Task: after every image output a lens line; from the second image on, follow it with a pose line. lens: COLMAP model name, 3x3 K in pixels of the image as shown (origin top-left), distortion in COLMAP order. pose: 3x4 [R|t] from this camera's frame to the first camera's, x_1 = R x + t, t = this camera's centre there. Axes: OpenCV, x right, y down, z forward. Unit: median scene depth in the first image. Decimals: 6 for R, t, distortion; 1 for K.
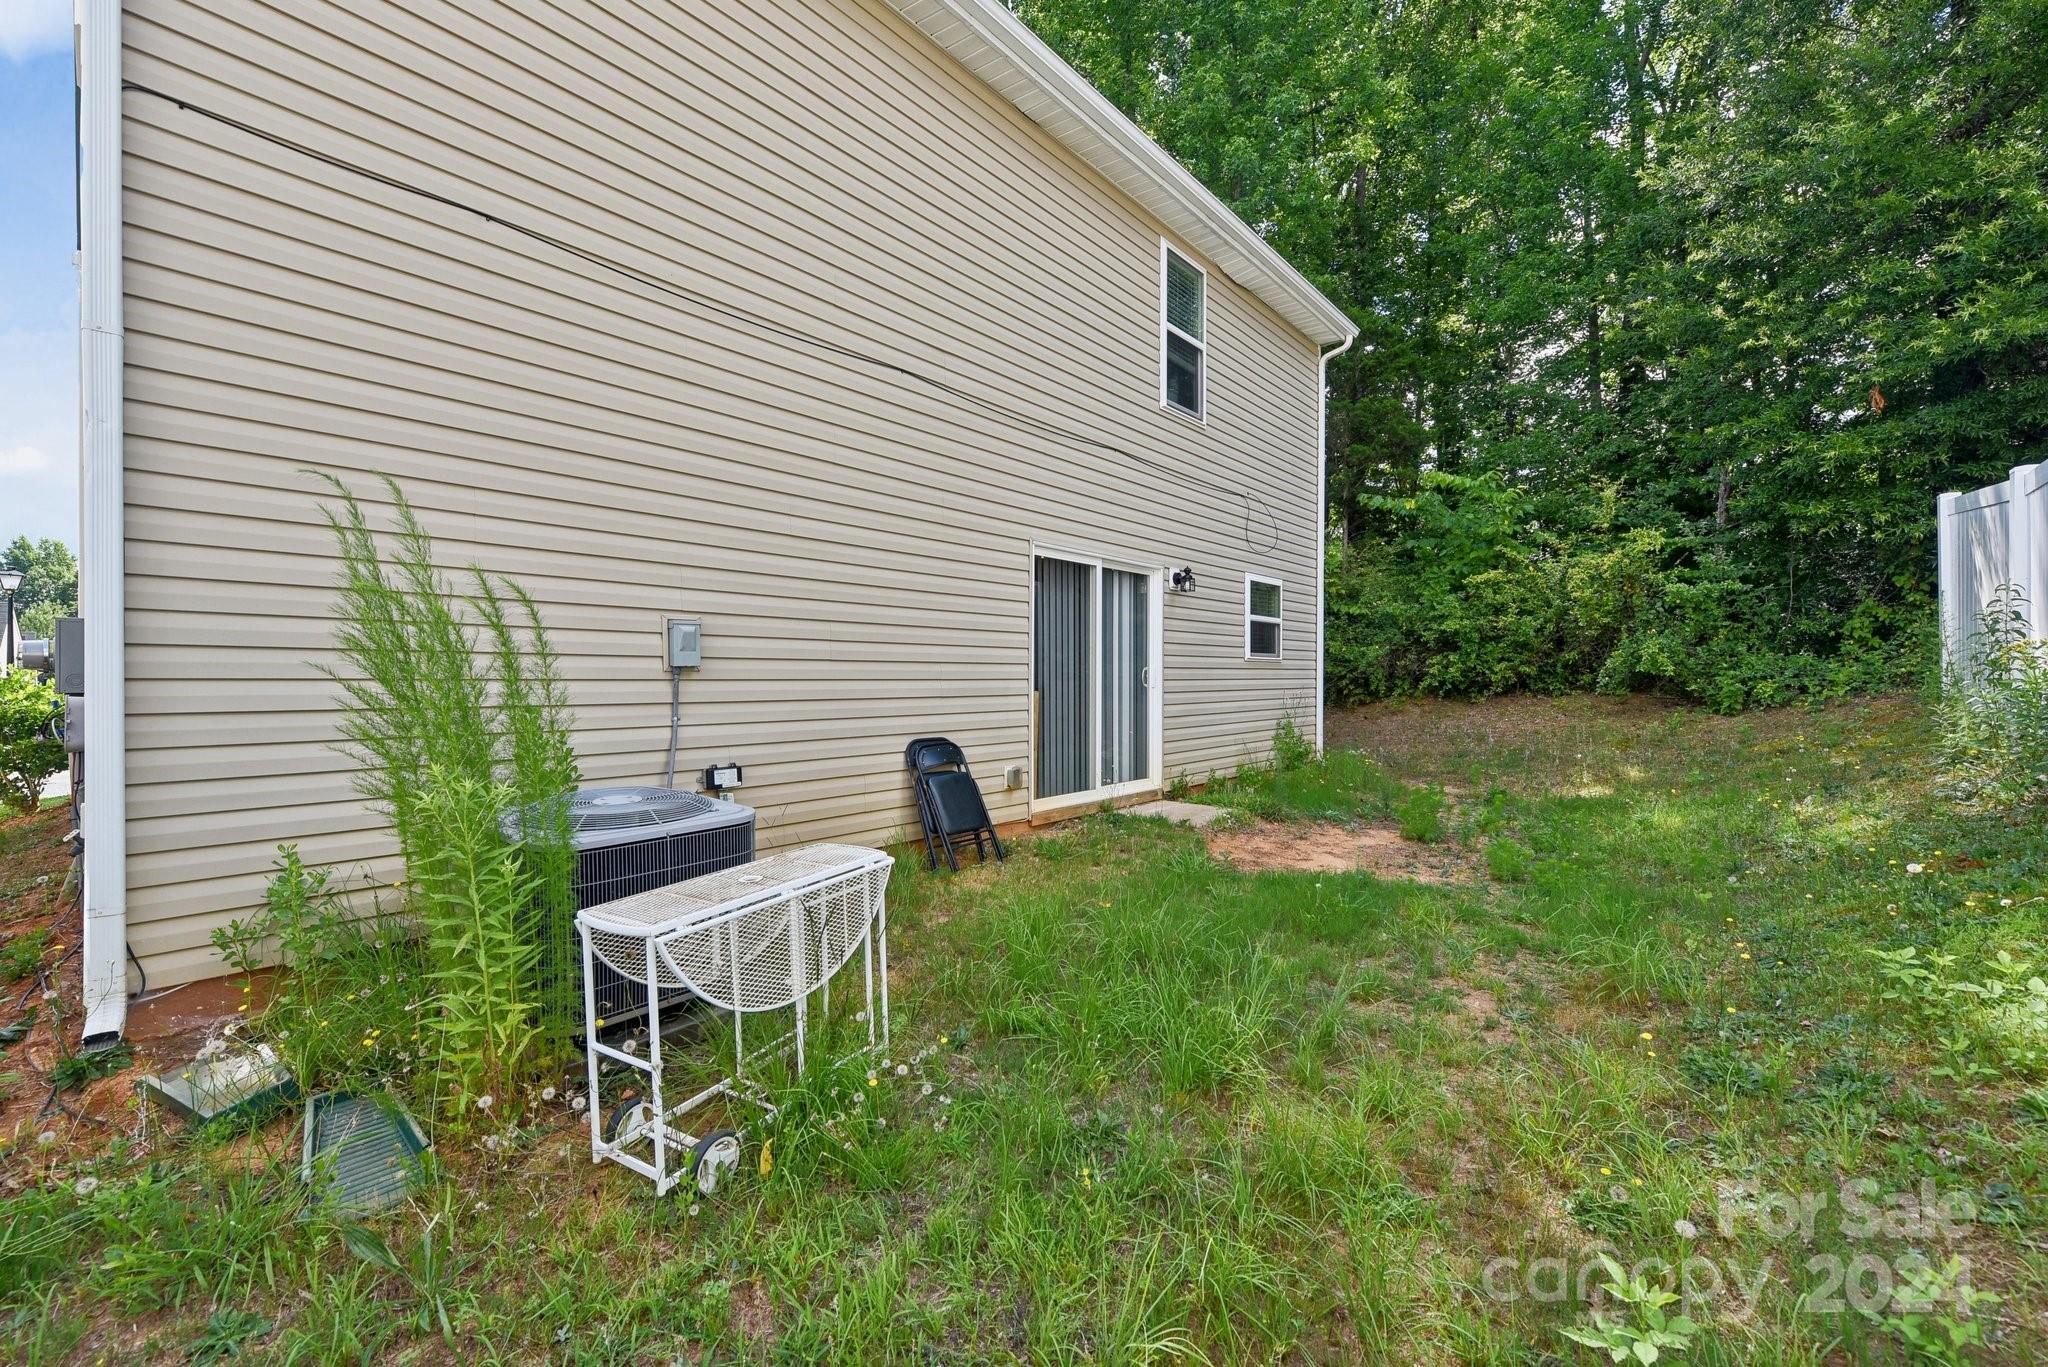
lens RADIAL K [[835.1, 0, 1024.0], [0, 835.1, 683.5], [0, 0, 1]] dist [-0.017208, -0.000340]
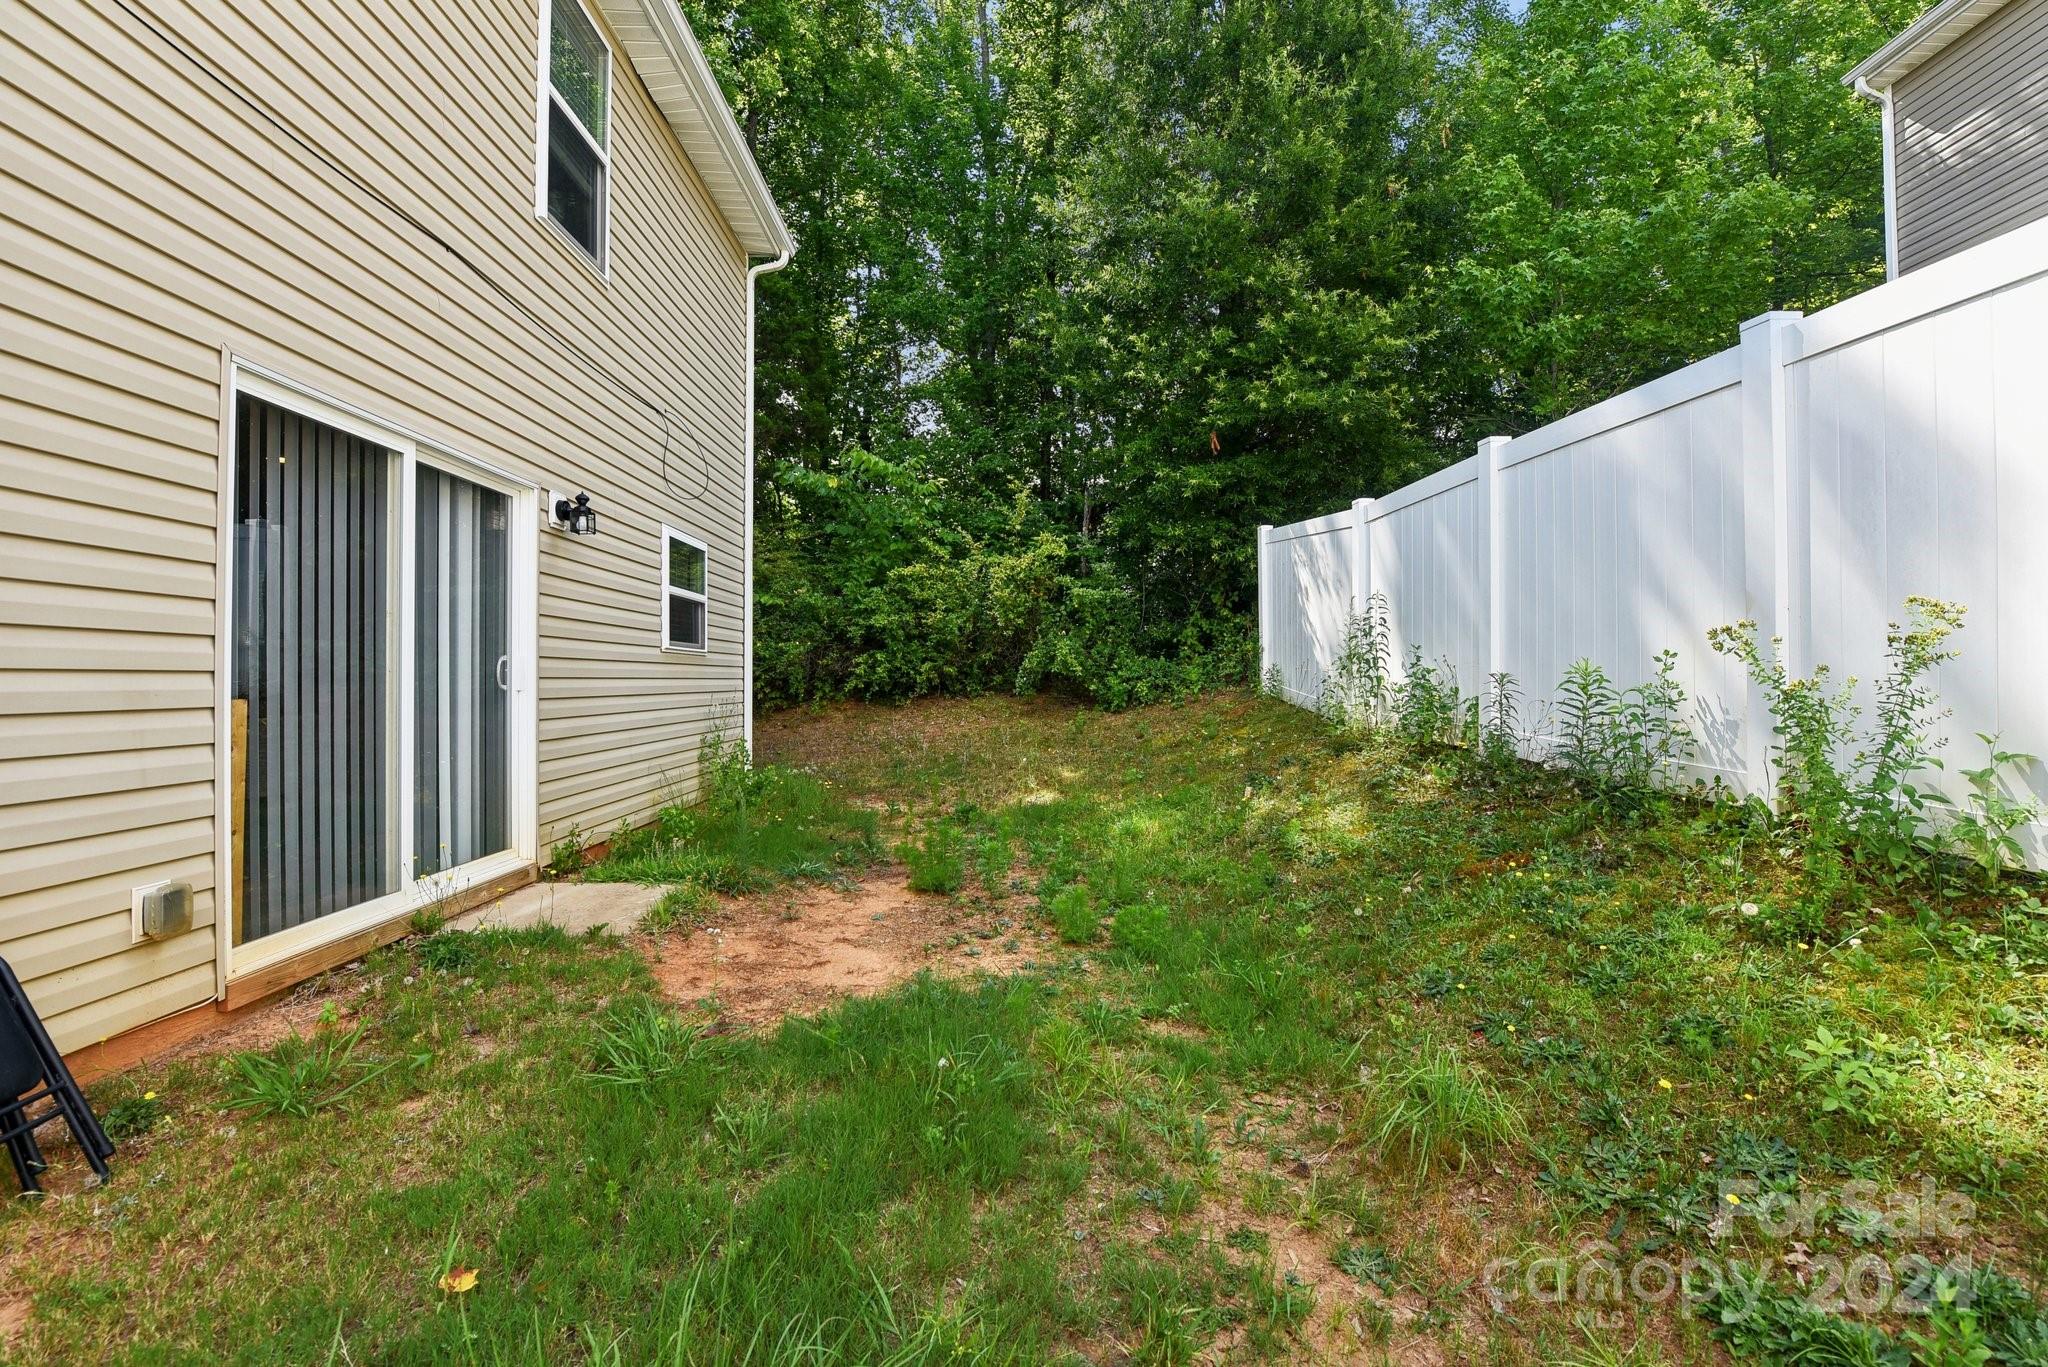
lens RADIAL K [[854.0, 0, 1030.1], [0, 854.0, 676.7], [0, 0, 1]] dist [-0.015358, -0.001060]
pose [[0.739067, 0.002279, 0.673628, 0.018979], [0.007421, 0.999906, -0.011524, 0.004081], [-0.673591, 0.013517, 0.738981, 0.312223]]
